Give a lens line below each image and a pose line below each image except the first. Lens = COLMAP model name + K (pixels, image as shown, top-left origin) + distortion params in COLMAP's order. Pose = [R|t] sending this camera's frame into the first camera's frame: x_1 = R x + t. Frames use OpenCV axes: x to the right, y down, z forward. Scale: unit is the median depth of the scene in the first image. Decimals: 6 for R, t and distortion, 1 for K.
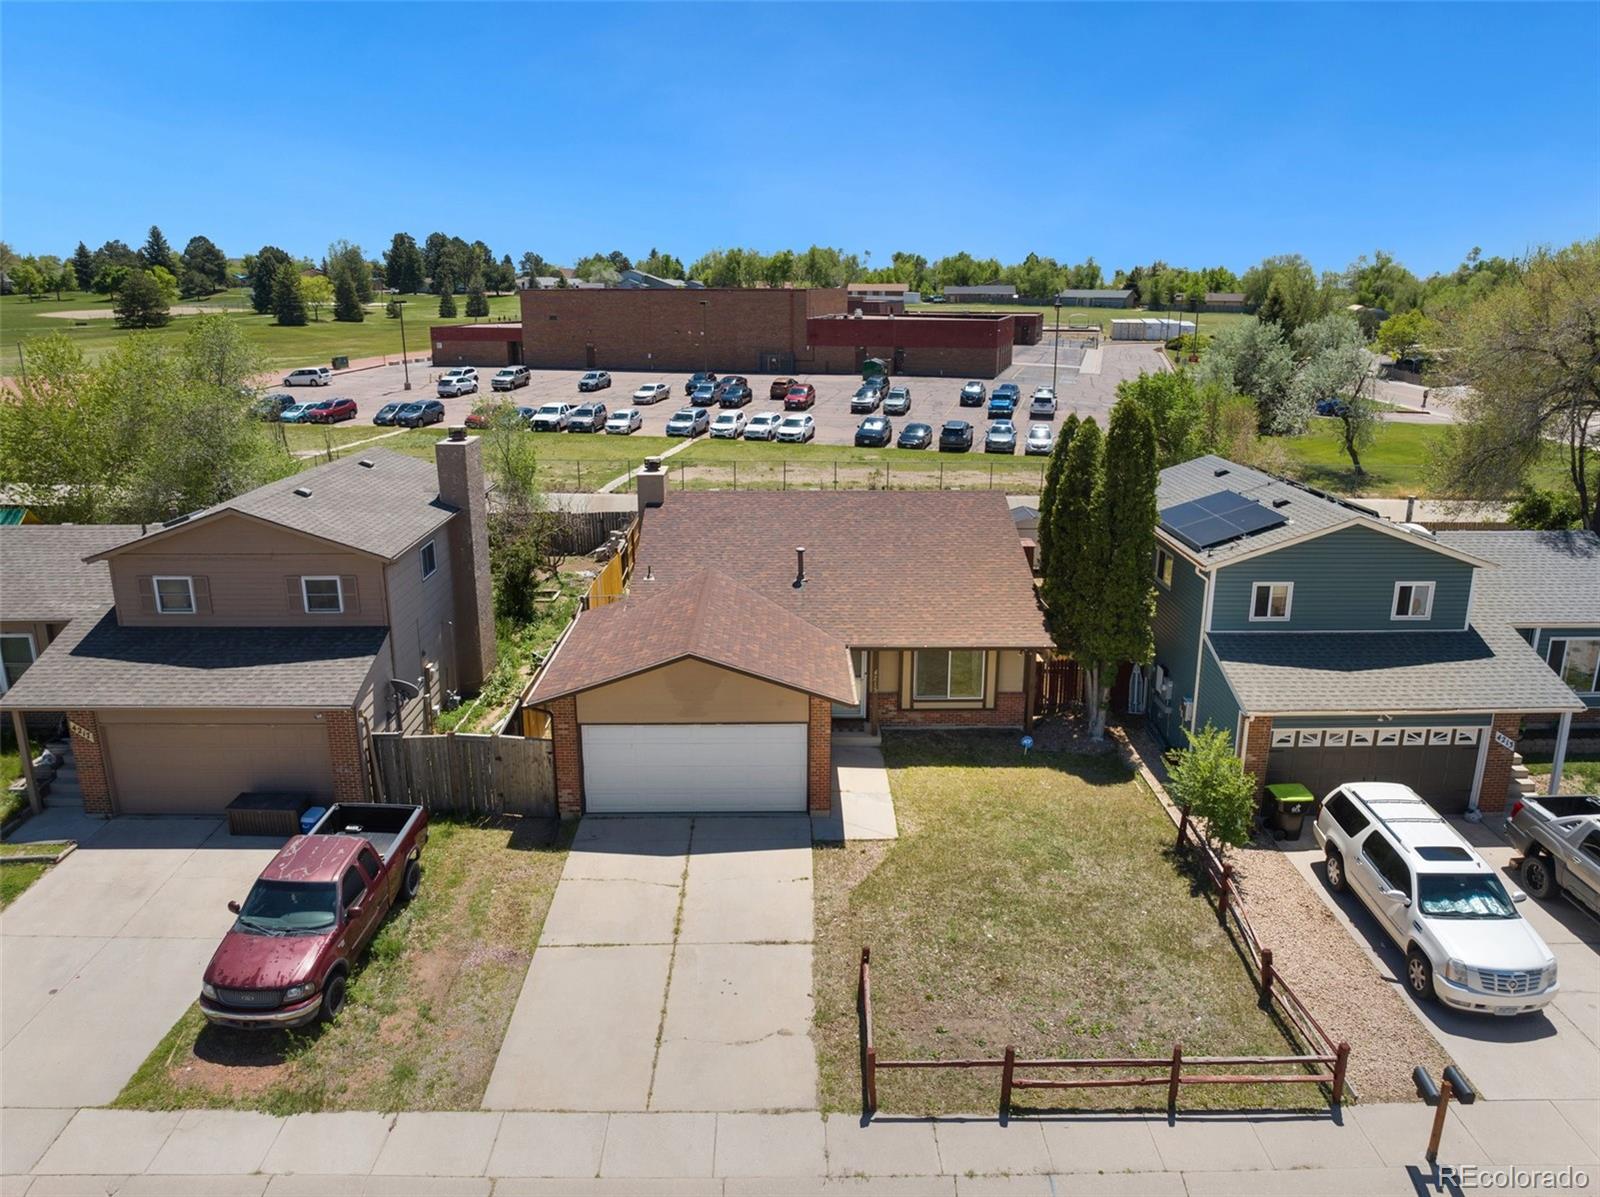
lens RADIAL K [[1133.3, 0, 800.0], [0, 1133.3, 598.5], [0, 0, 1]] dist [-0.038869, -0.003049]
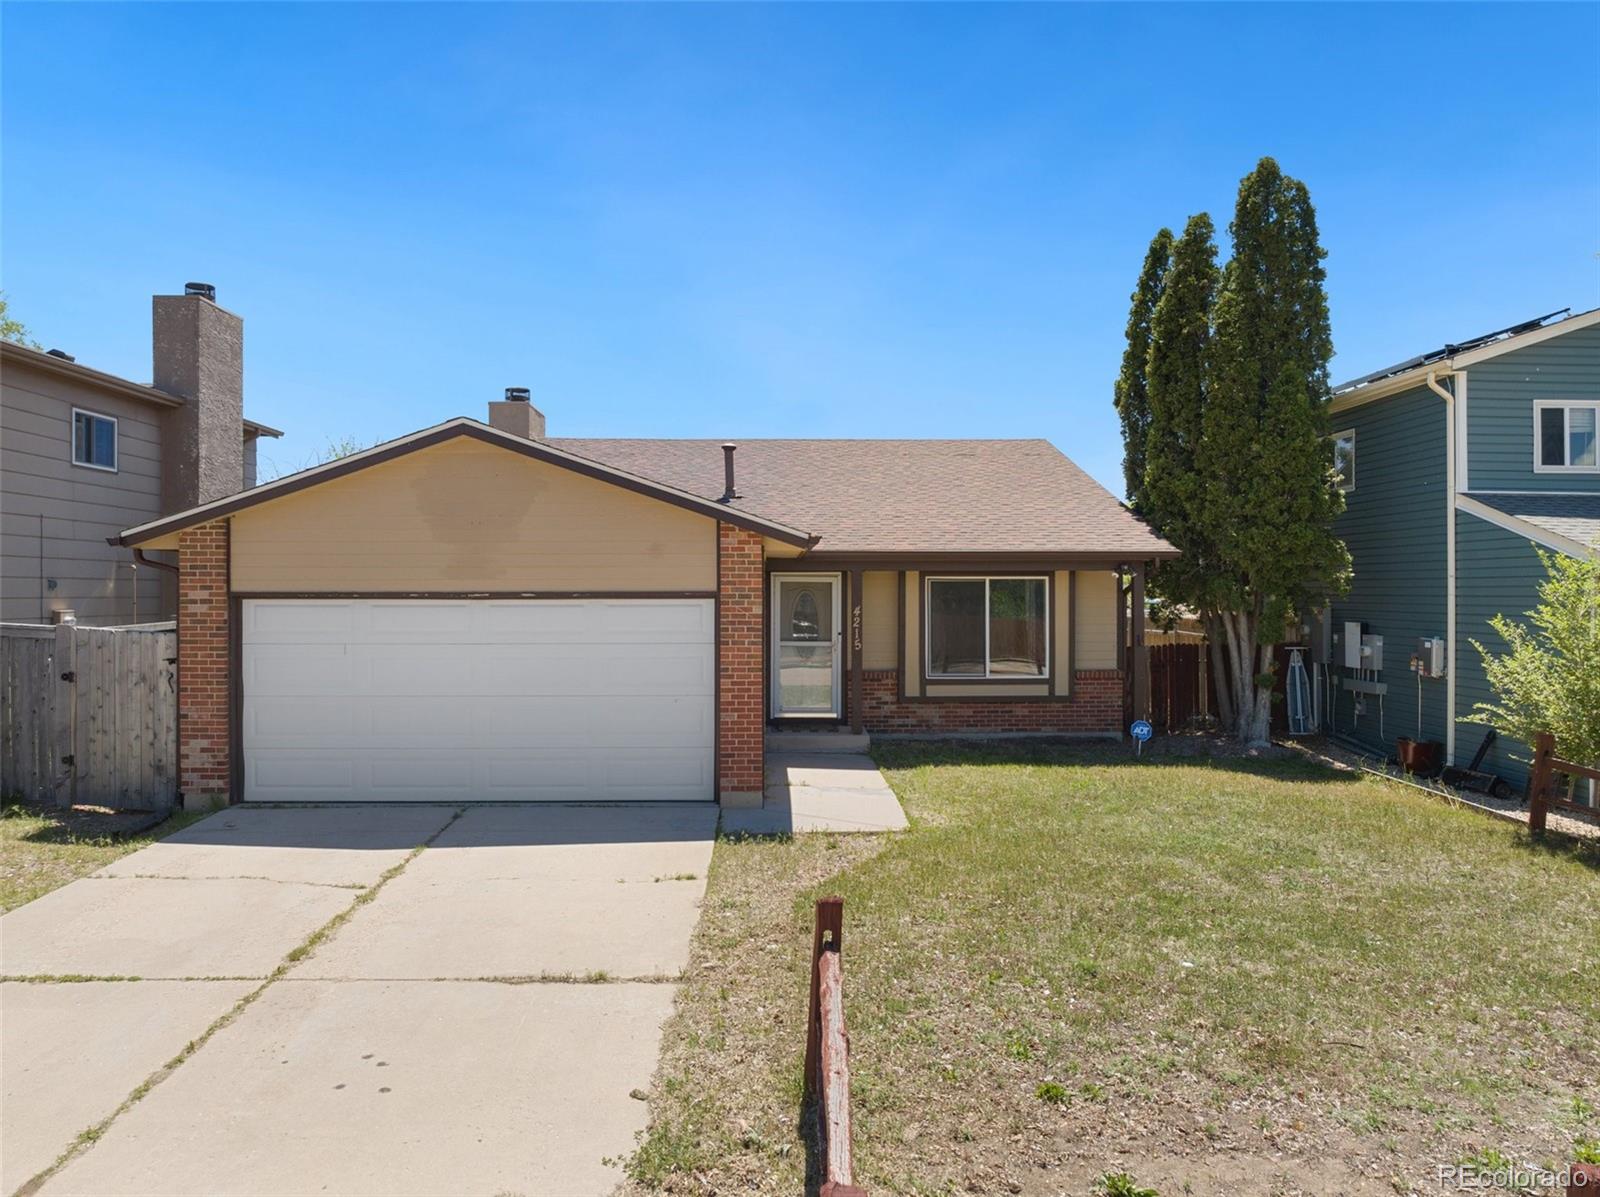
lens RADIAL K [[1133.3, 0, 800.0], [0, 1133.3, 598.5], [0, 0, 1]] dist [-0.038869, -0.003049]
pose [[0.999902, -0.002122, 0.013836, 0.036119], [0.005748, 0.963513, -0.267599, 0.238820], [-0.012763, 0.267652, 0.963431, 0.536108]]
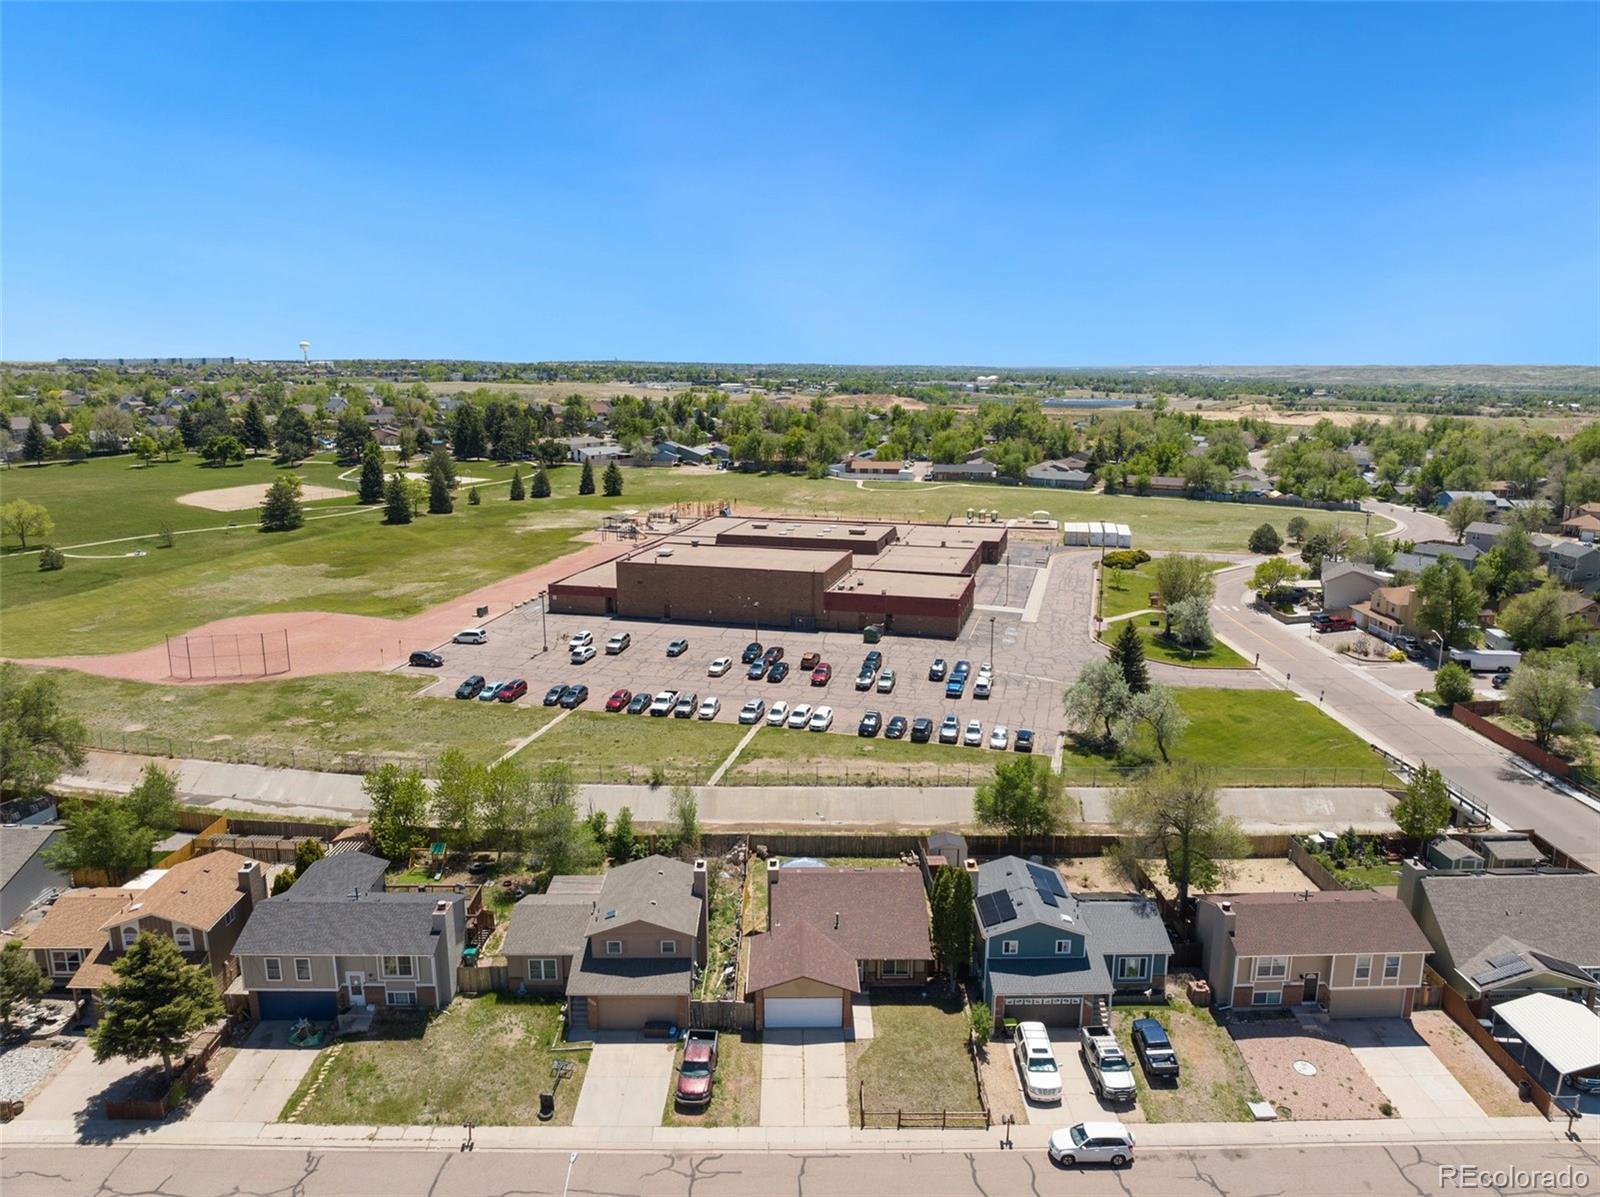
lens RADIAL K [[1160.3, 0, 800.0], [0, 1160.3, 598.5], [0, 0, 1]] dist [-0.041277, -0.003294]
pose [[0.999999, 0.001053, -0.001261, -0.099121], [-0.001115, 0.998754, -0.049901, -0.758489], [0.001207, 0.049902, 0.998753, -1.992450]]
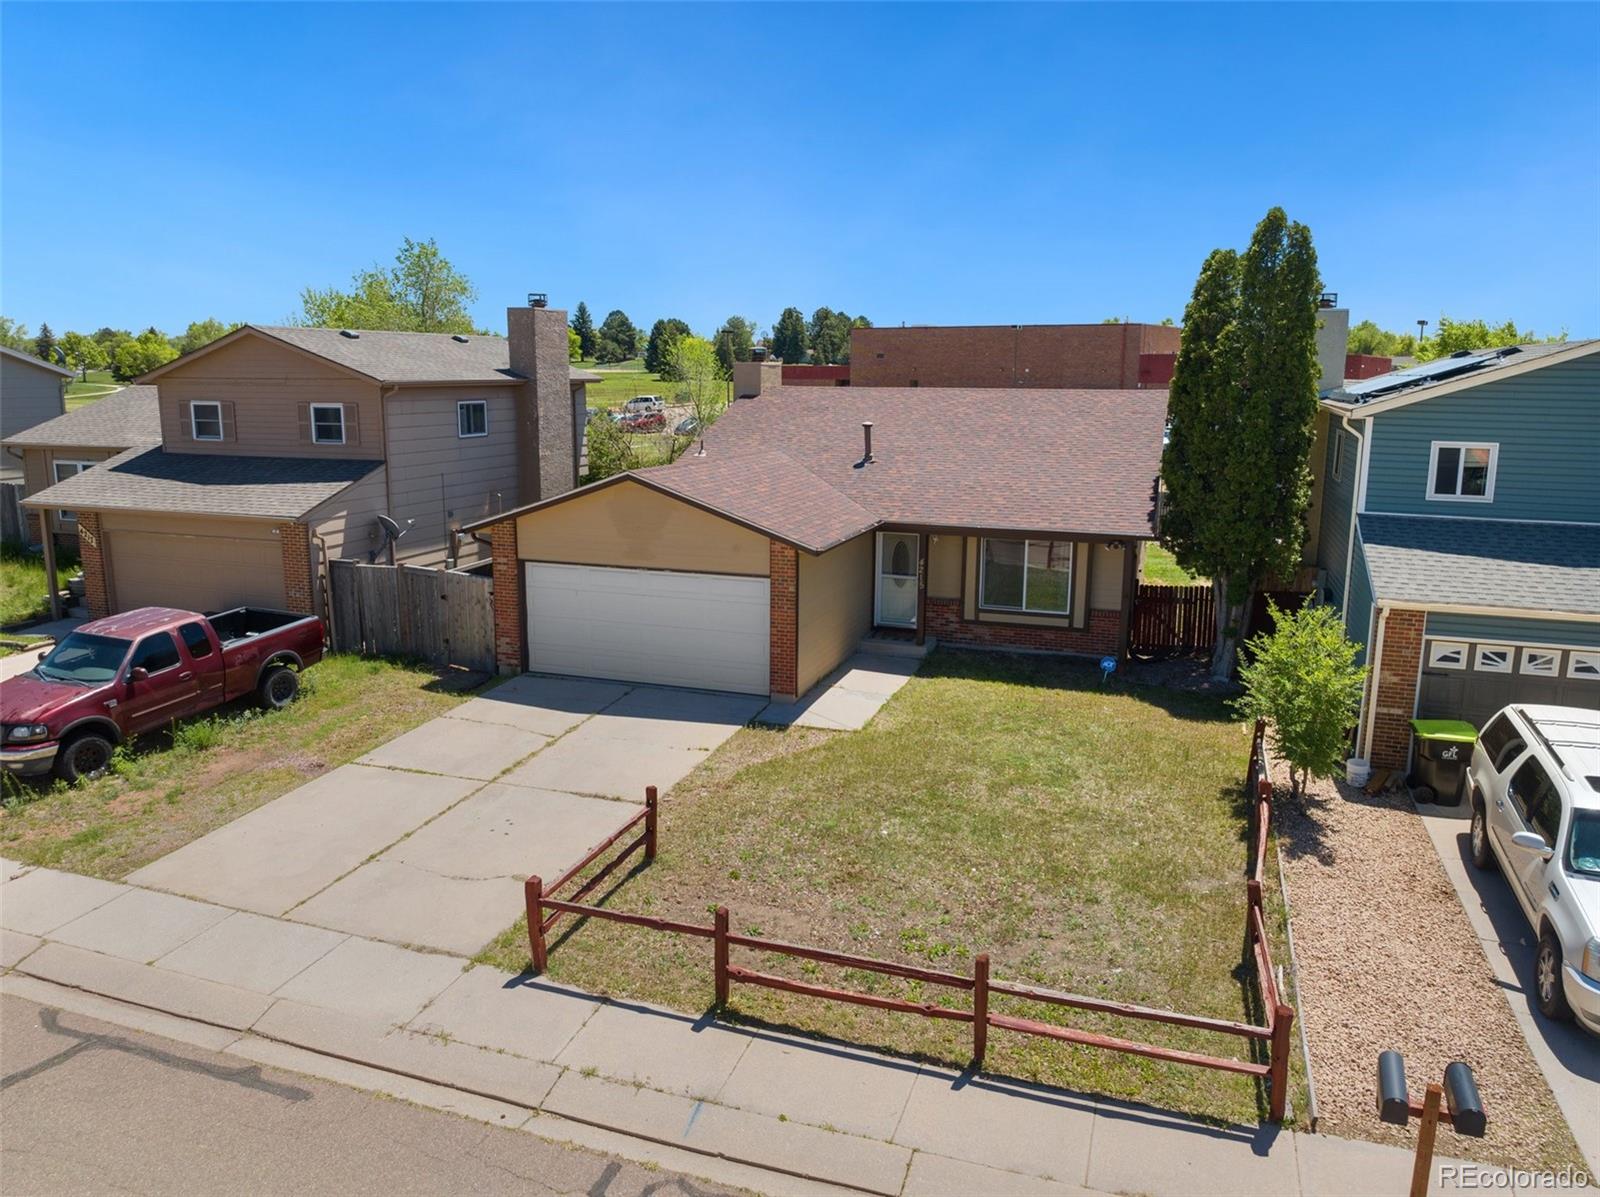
lens RADIAL K [[1133.3, 0, 800.0], [0, 1133.3, 598.5], [0, 0, 1]] dist [-0.038869, -0.003049]
pose [[0.941432, 0.071266, -0.329585, 0.288804], [-0.097644, 0.993151, -0.064166, 0.173030], [0.322755, 0.092590, 0.941943, 0.257705]]
